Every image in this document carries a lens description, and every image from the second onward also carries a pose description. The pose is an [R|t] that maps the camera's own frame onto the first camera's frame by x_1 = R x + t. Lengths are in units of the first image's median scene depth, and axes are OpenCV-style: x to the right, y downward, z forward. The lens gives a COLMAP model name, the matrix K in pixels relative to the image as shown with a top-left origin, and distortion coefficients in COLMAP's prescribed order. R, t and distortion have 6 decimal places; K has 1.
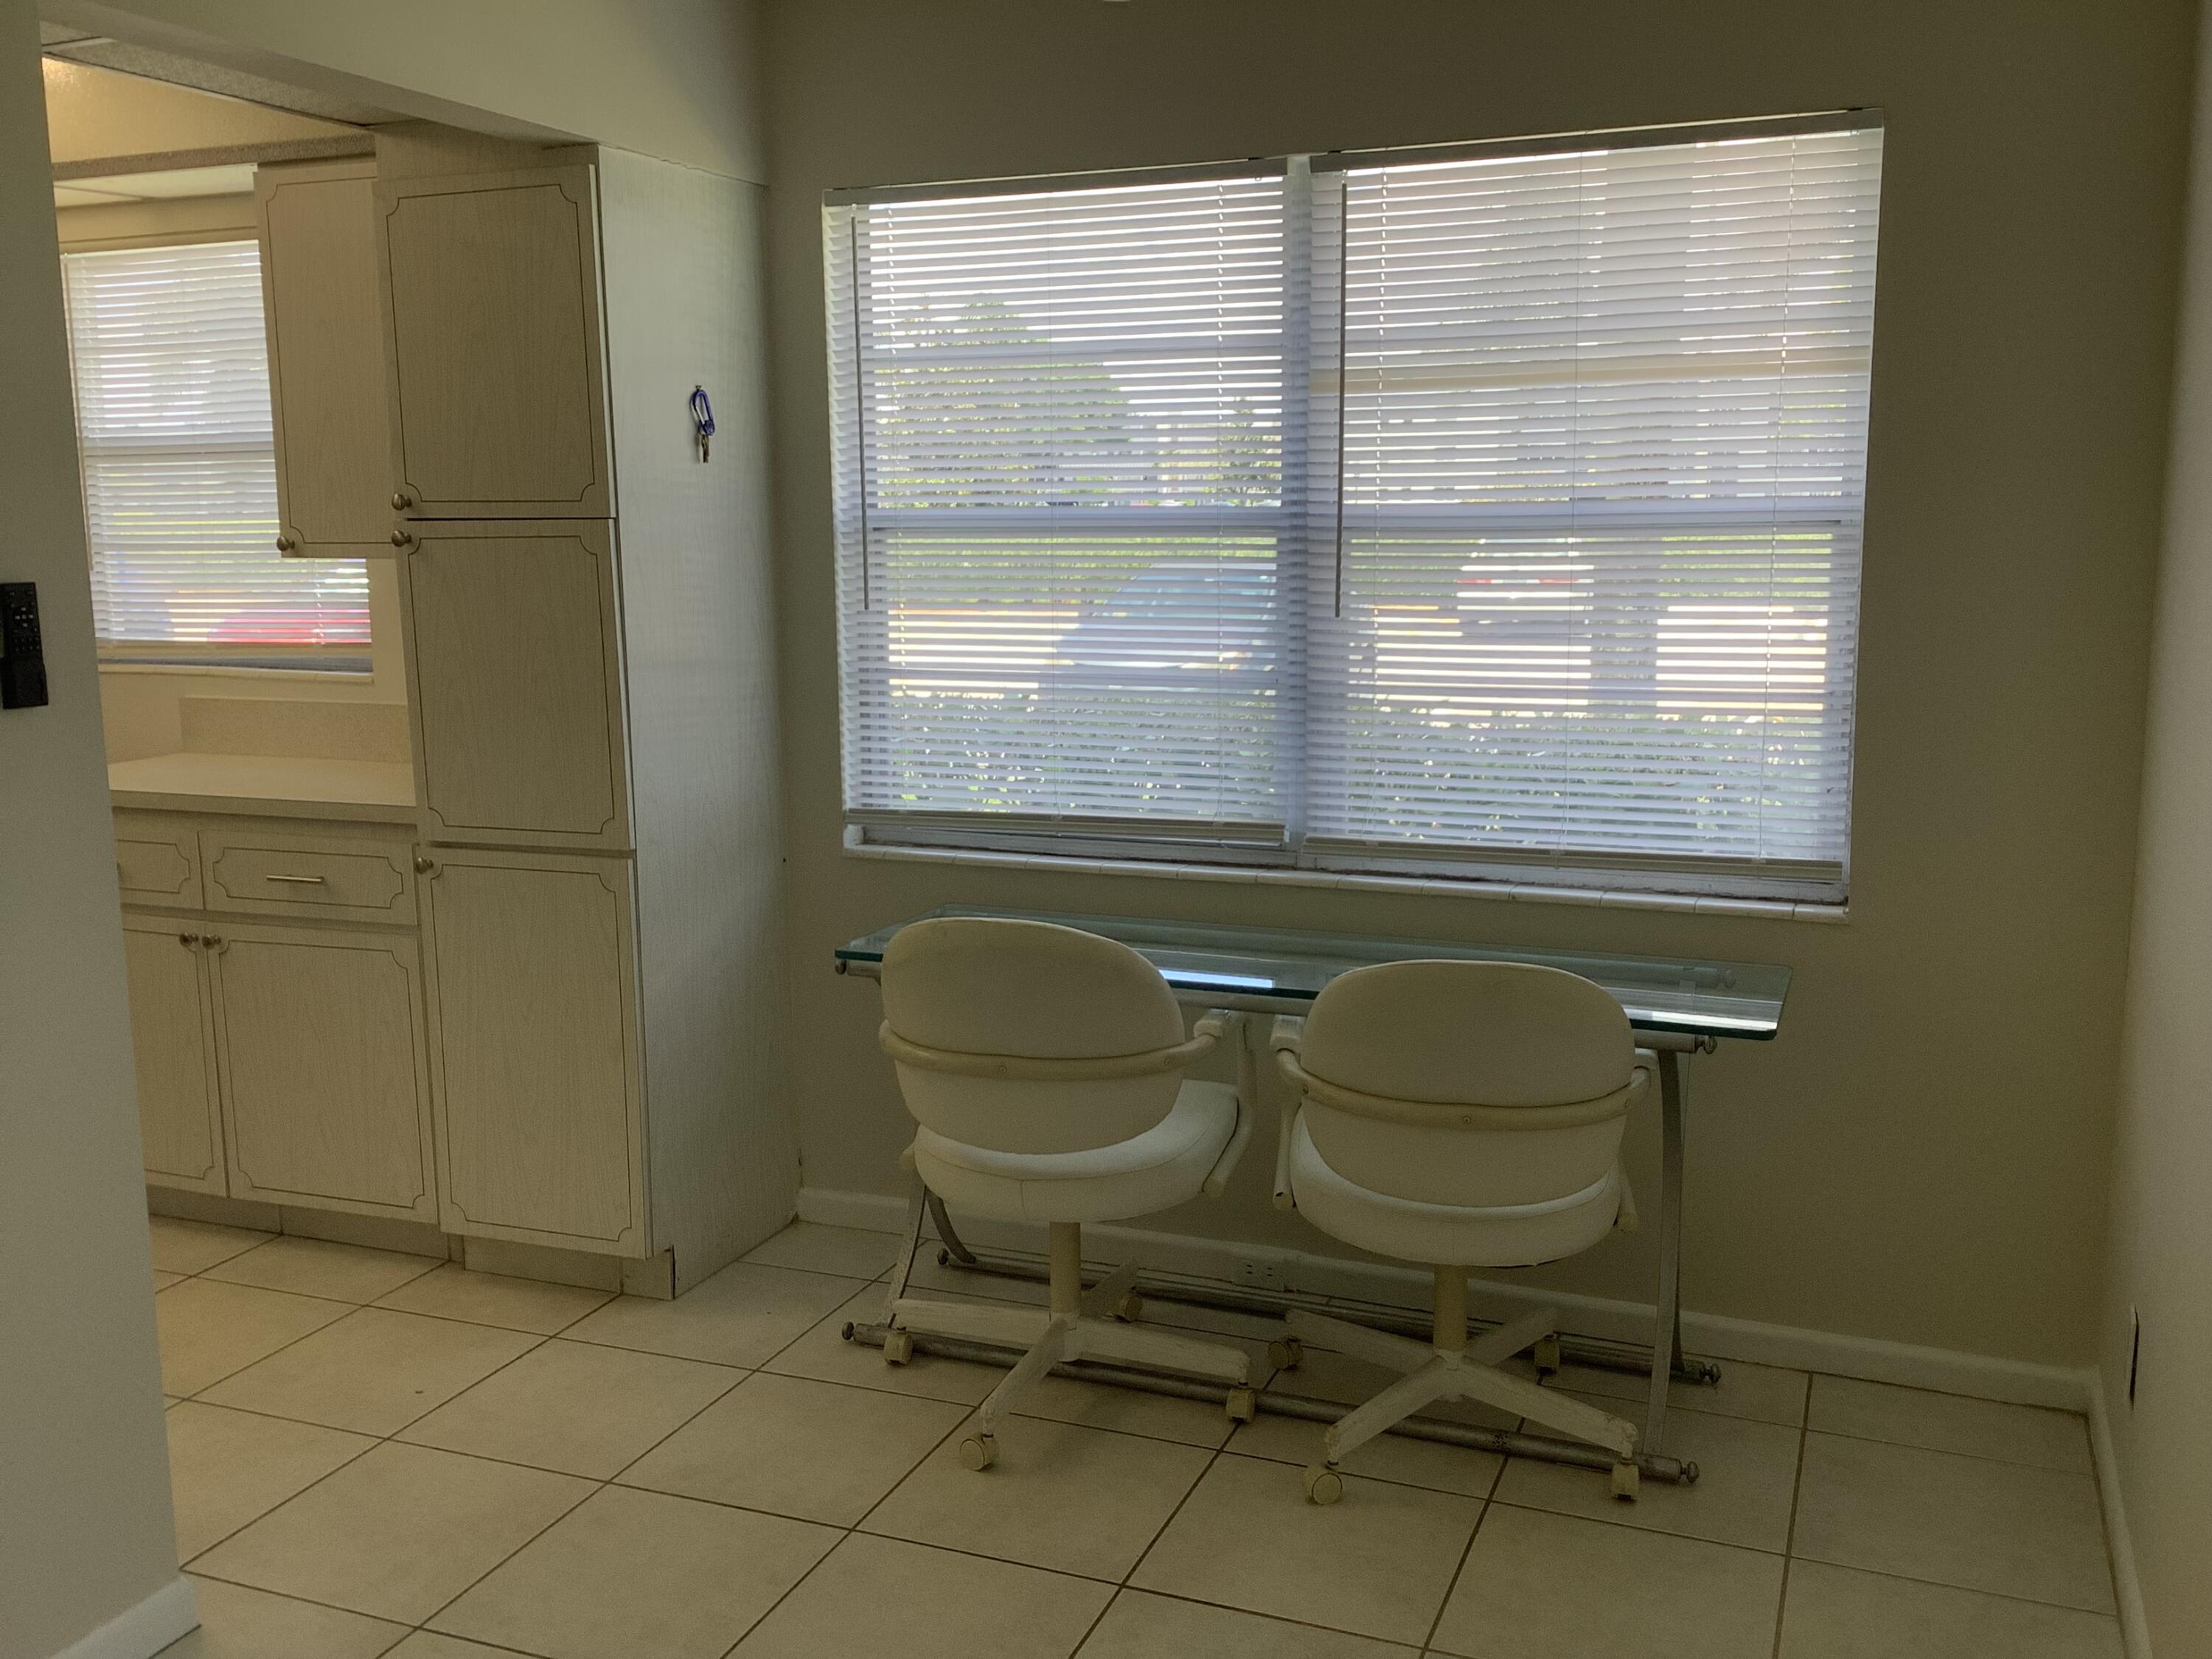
lens RADIAL K [[2001.5, 0, 1109.6], [0, 2001.5, 822.2], [0, 0, 1]] dist [0.091636, -0.144815]
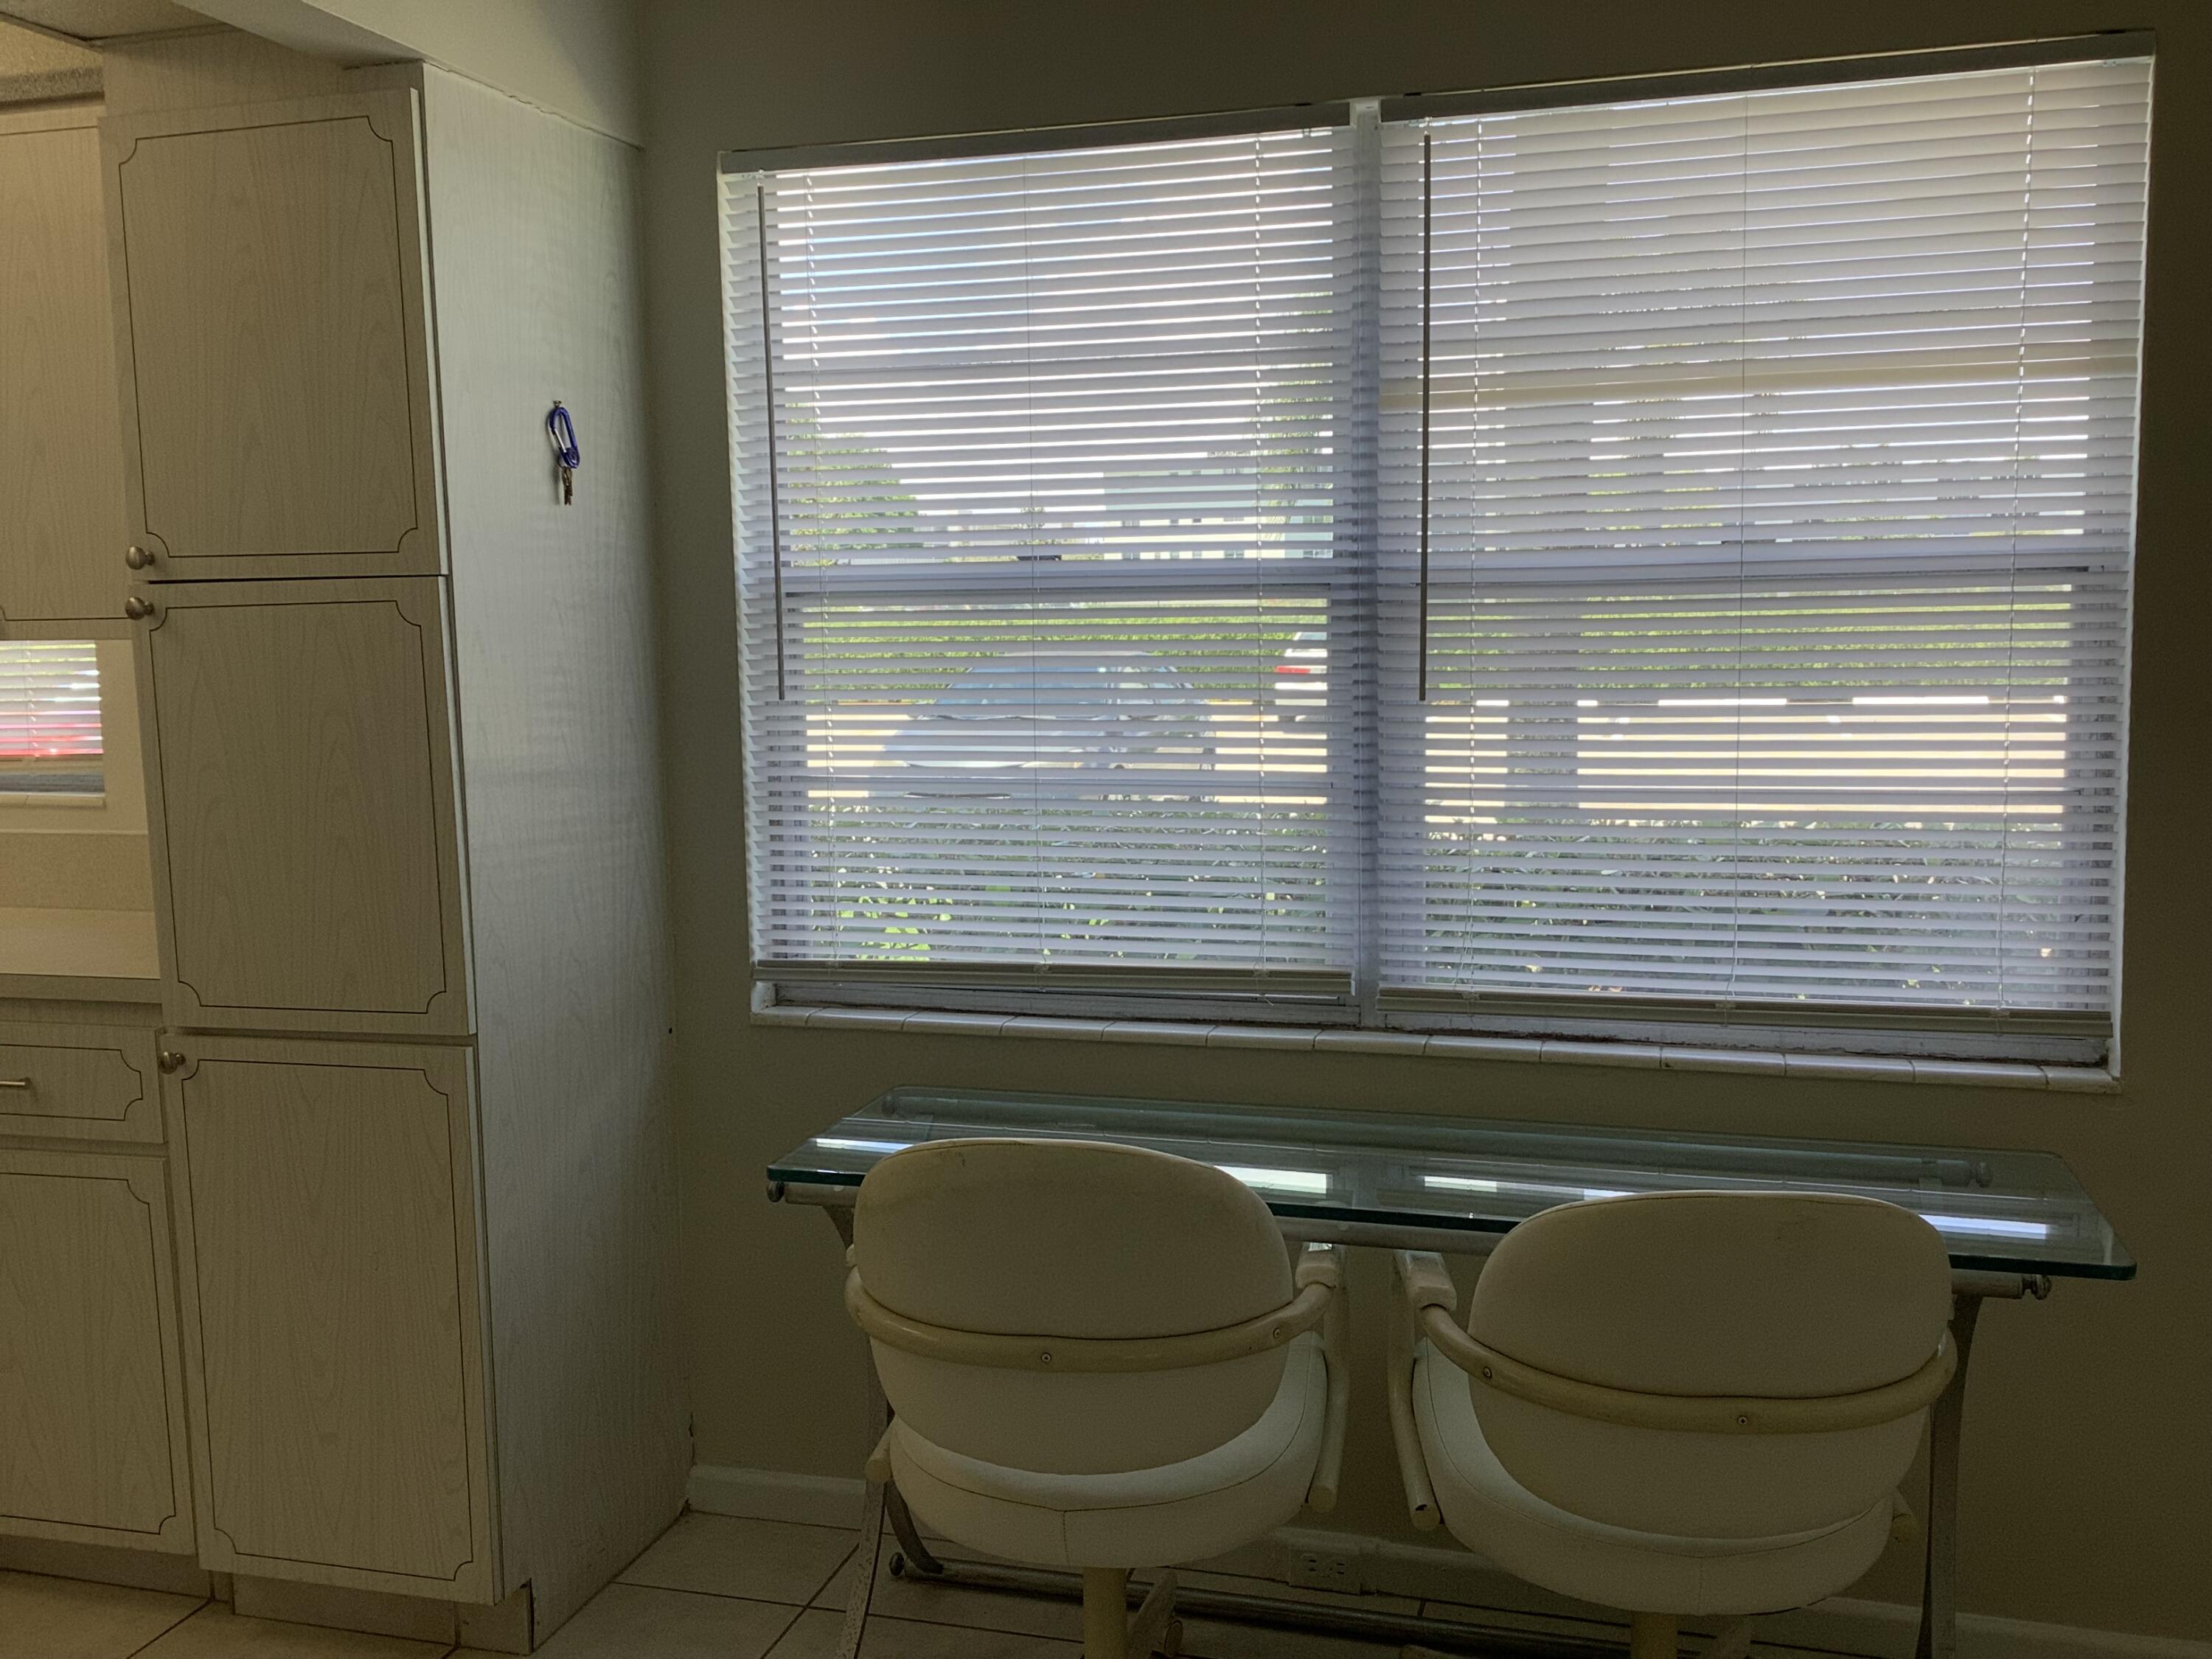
lens RADIAL K [[2001.5, 0, 1107.5], [0, 2001.5, 824.0], [0, 0, 1]] dist [0.091636, -0.144815]
pose [[0.994716, -0.017724, 0.101126, -0.080810], [0.022602, 0.998625, -0.047290, -0.021284], [-0.100149, 0.049326, 0.993749, 0.248486]]
